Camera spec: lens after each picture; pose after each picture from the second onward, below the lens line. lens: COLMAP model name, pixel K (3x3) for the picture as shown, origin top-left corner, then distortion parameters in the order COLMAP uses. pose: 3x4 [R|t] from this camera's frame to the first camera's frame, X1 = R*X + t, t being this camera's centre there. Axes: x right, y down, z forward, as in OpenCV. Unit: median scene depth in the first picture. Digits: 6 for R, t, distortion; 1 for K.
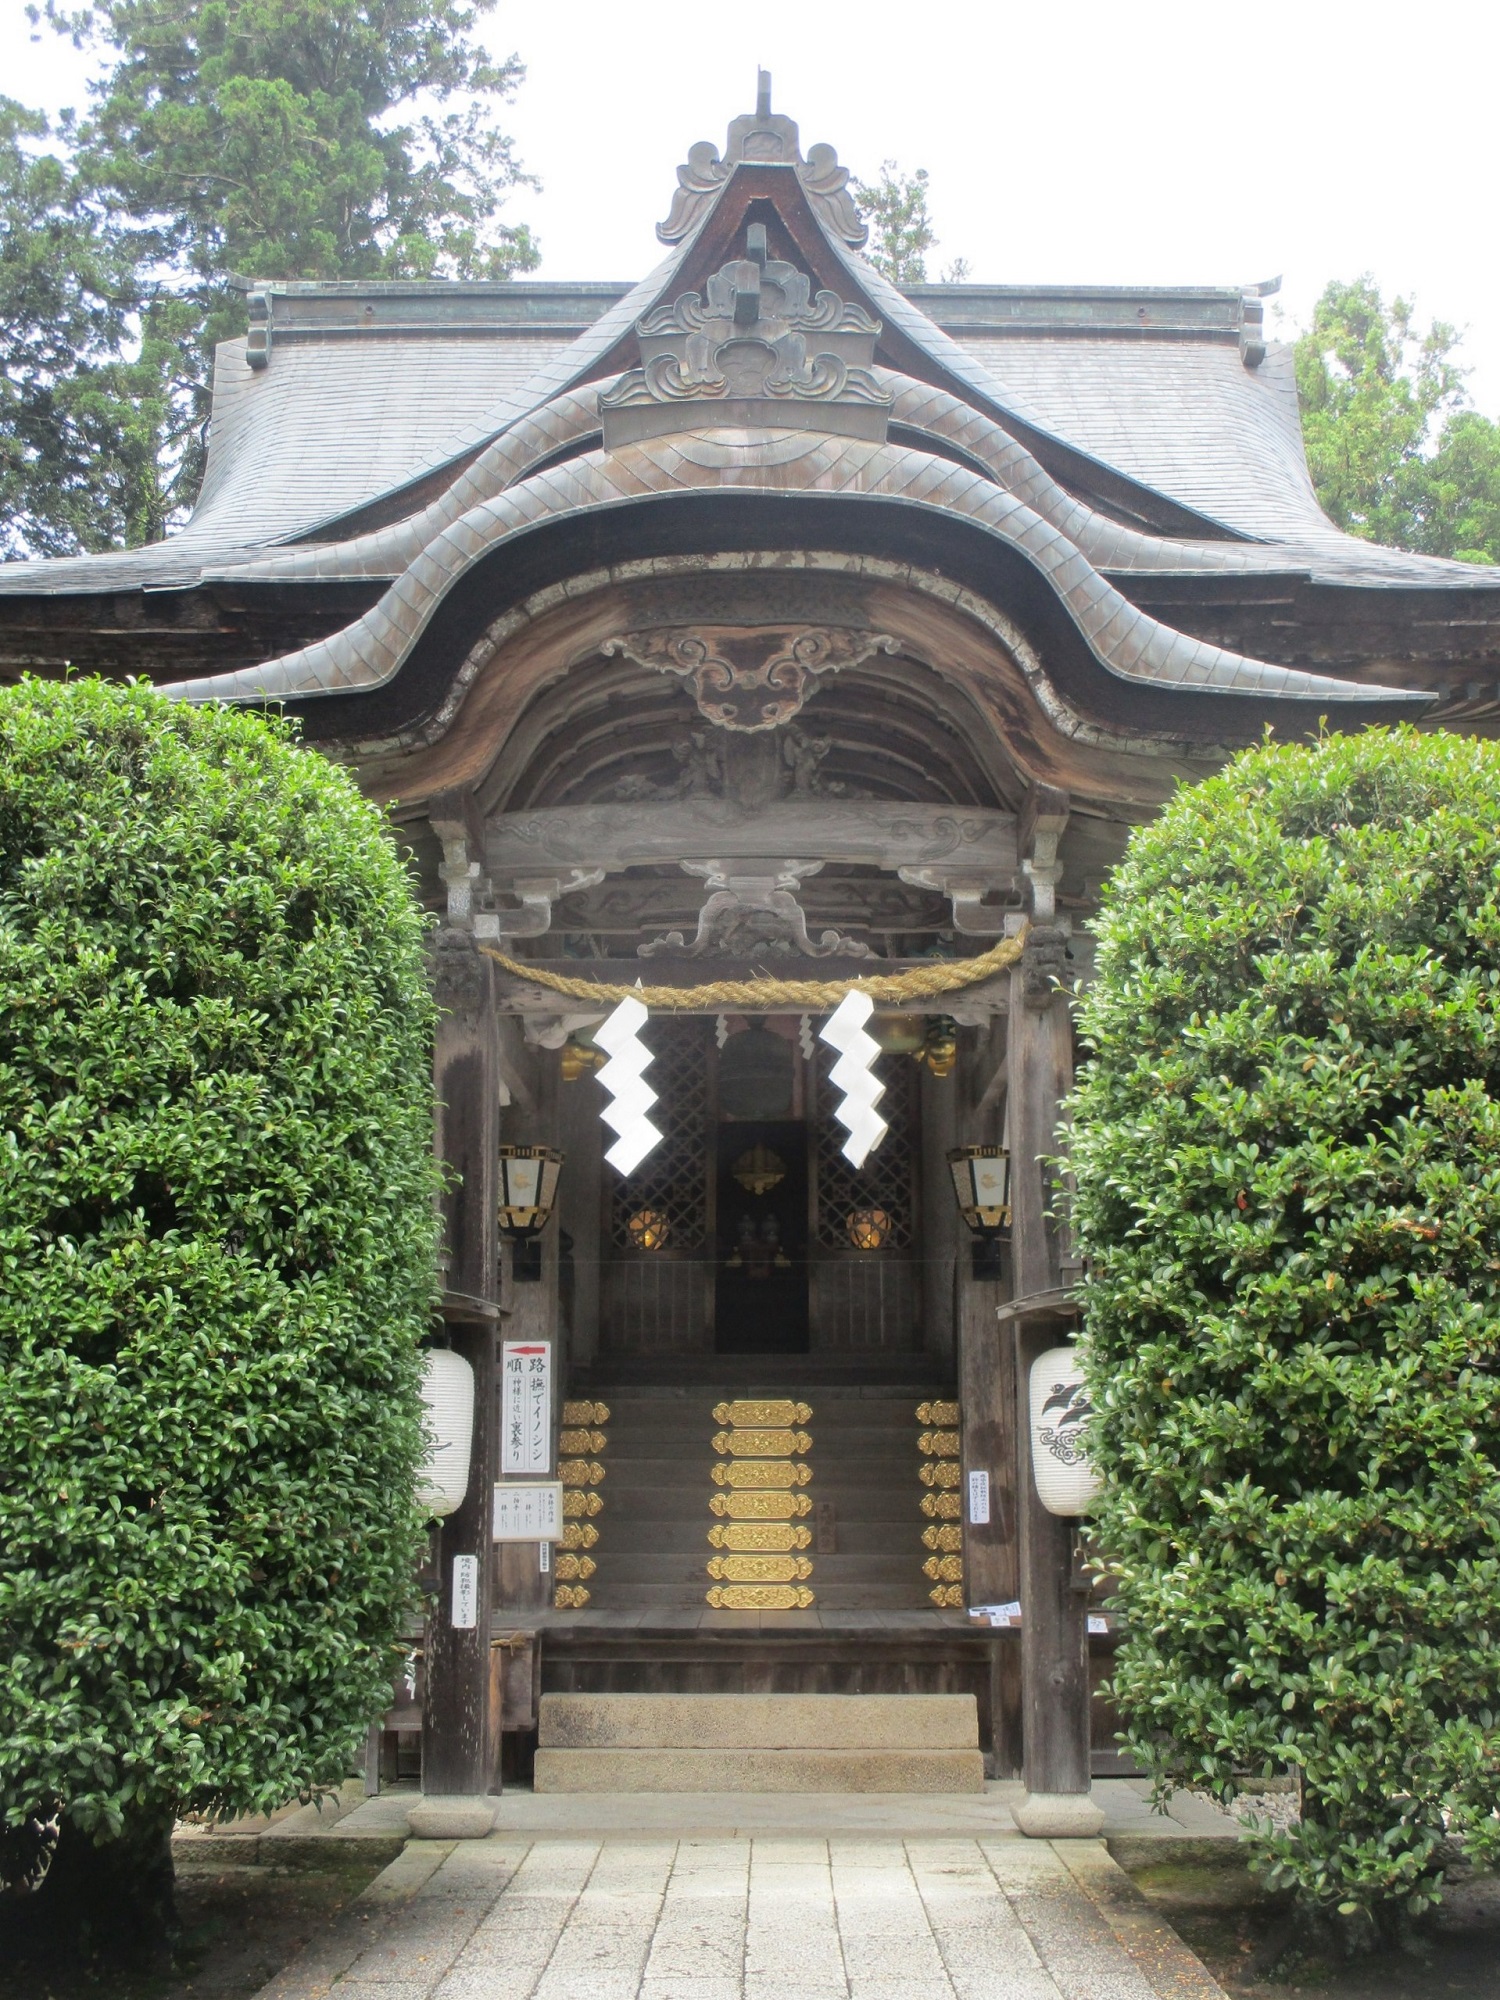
lens RADIAL K [[2968.8, 0, 750.0], [0, 2968.8, 1000.0], [0, 0, 1]] dist [-0.025742, -0.071937]
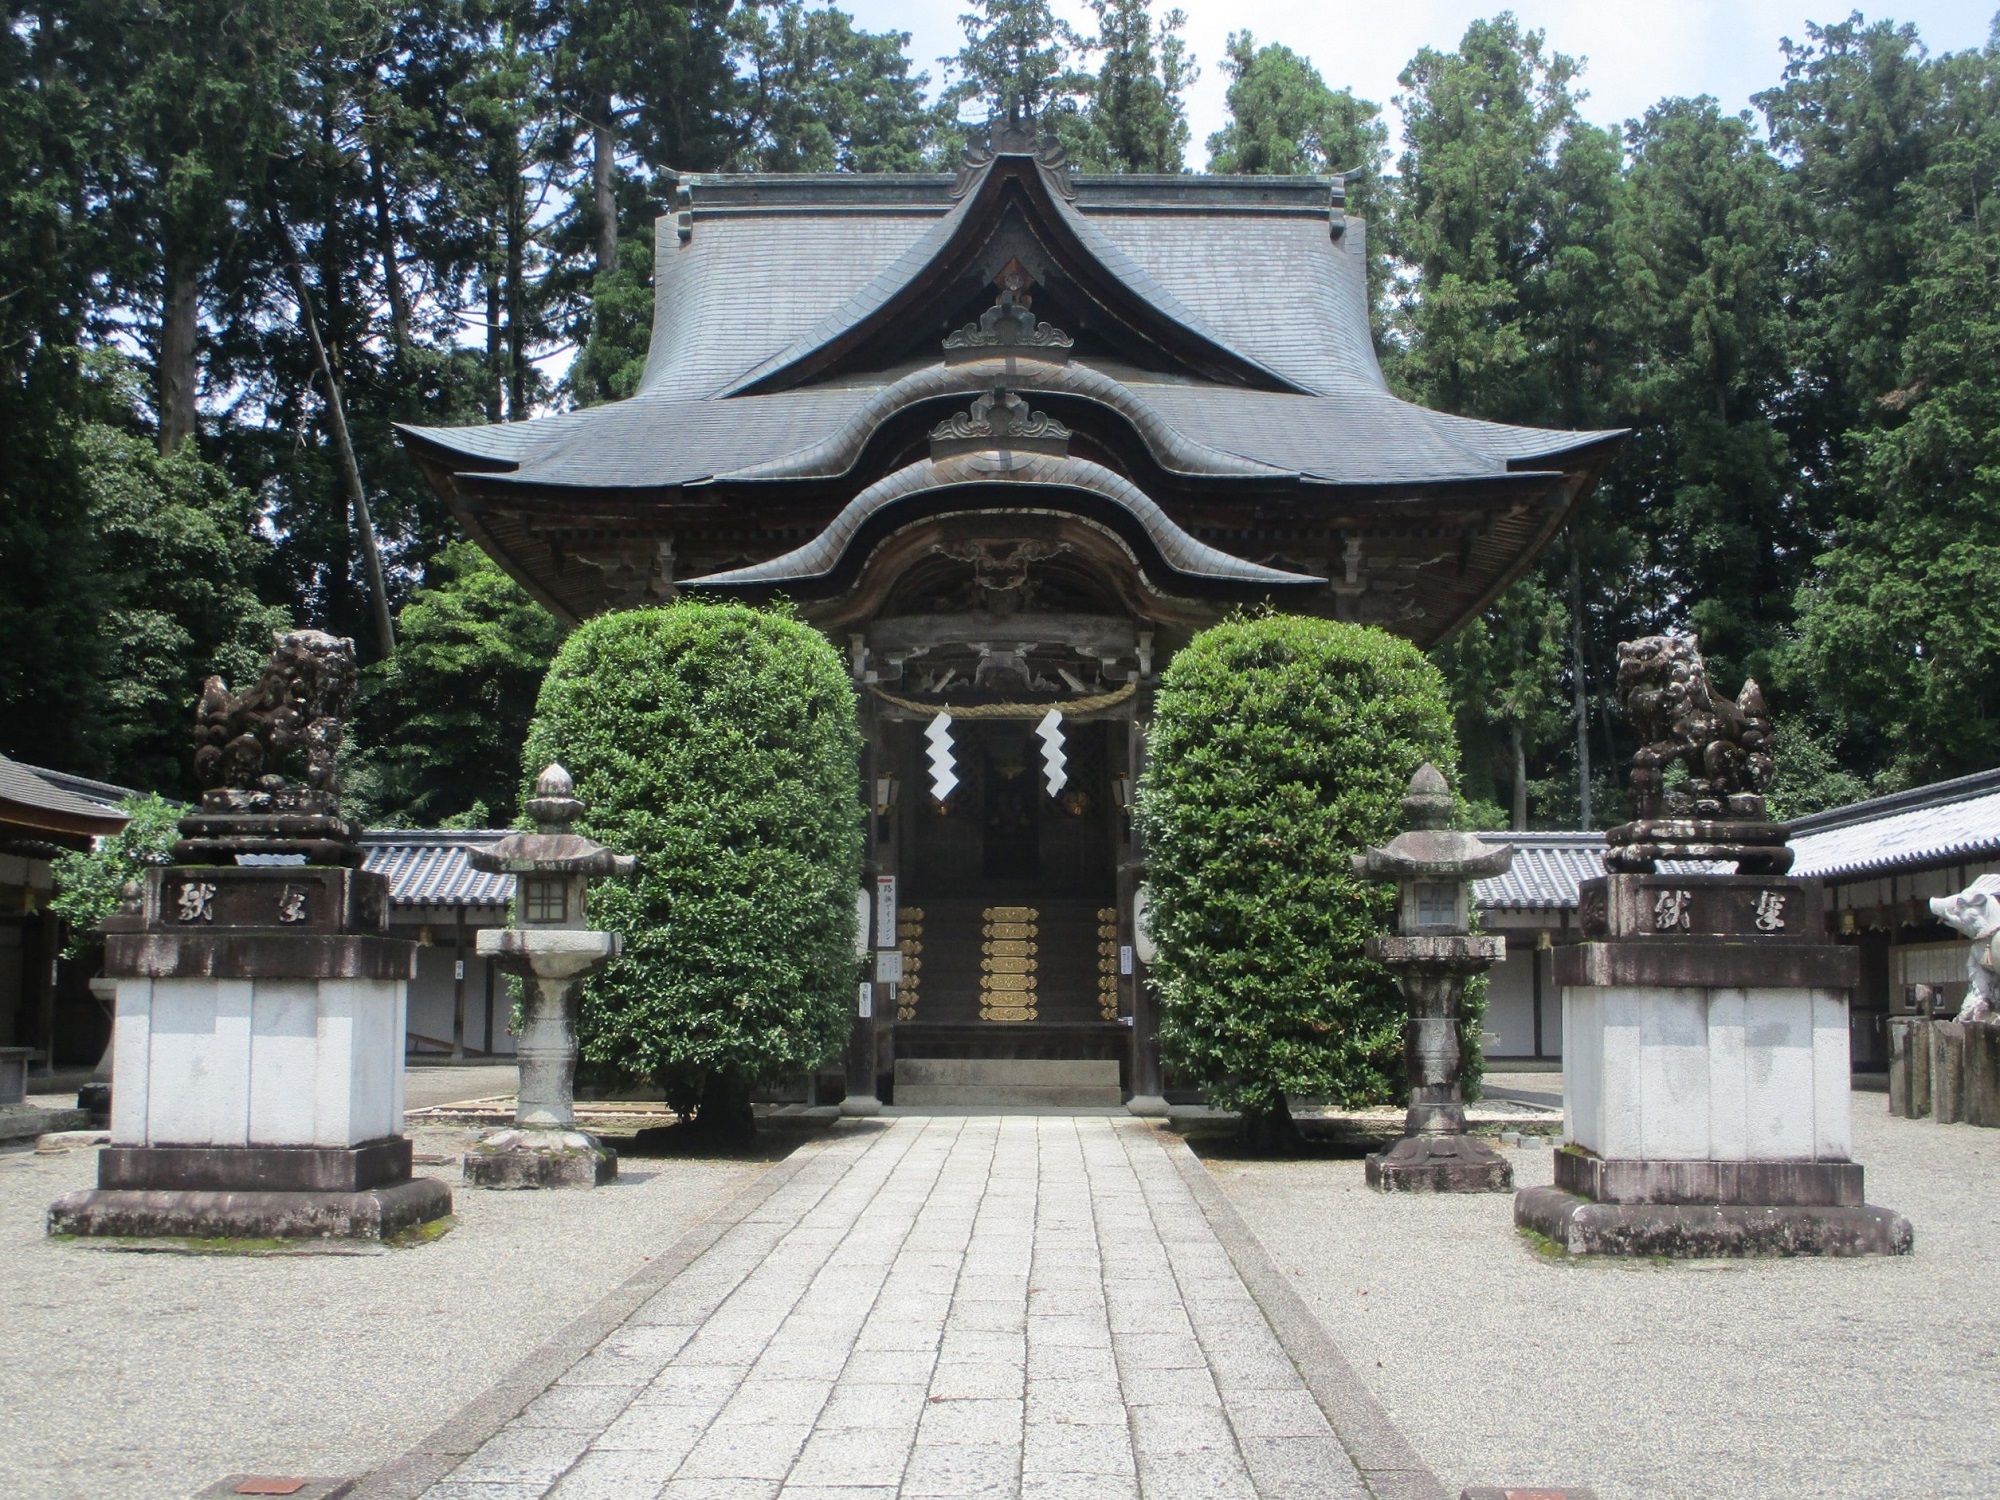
lens RADIAL K [[2850.3, 0, 923.9], [0, 2850.3, 753.3], [0, 0, 1]] dist [0.315352, -0.002865]
pose [[0.999506, -0.000059, -0.031414, 0.011049], [0.002675, 0.996526, 0.083240, -0.180933], [0.031300, -0.083283, 0.996034, -1.266991]]
